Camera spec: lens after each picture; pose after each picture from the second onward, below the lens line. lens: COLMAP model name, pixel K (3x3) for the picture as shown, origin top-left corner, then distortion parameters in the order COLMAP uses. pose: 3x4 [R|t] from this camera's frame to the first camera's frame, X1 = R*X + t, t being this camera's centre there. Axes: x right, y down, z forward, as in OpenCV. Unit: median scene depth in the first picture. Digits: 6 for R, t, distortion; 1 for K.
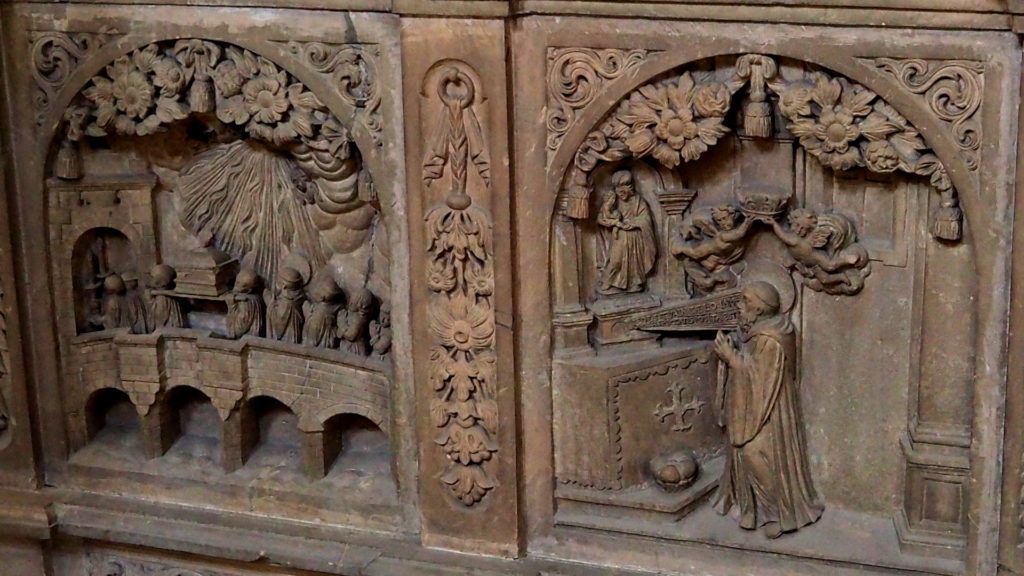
lens RADIAL K [[1731.6, 0, 512.2], [0, 1731.6, 290.1], [0, 0, 1]] dist [-0.076114, 0.000000]
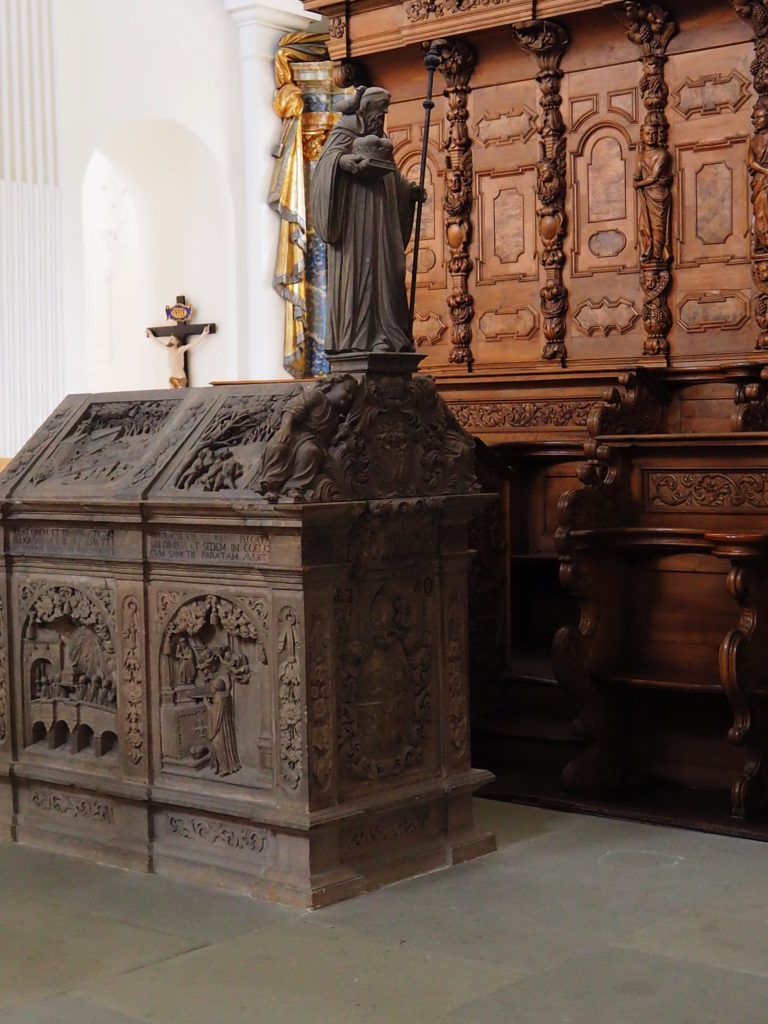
lens RADIAL K [[1654.1, 0, 384.5], [0, 1654.1, 510.9], [0, 0, 1]] dist [-0.075632, 0.000000]
pose [[0.945602, 0.011406, -0.325125, 1.172761], [-0.082219, 0.975321, -0.204912, 0.237234], [0.314764, 0.220497, 0.923204, -1.314720]]
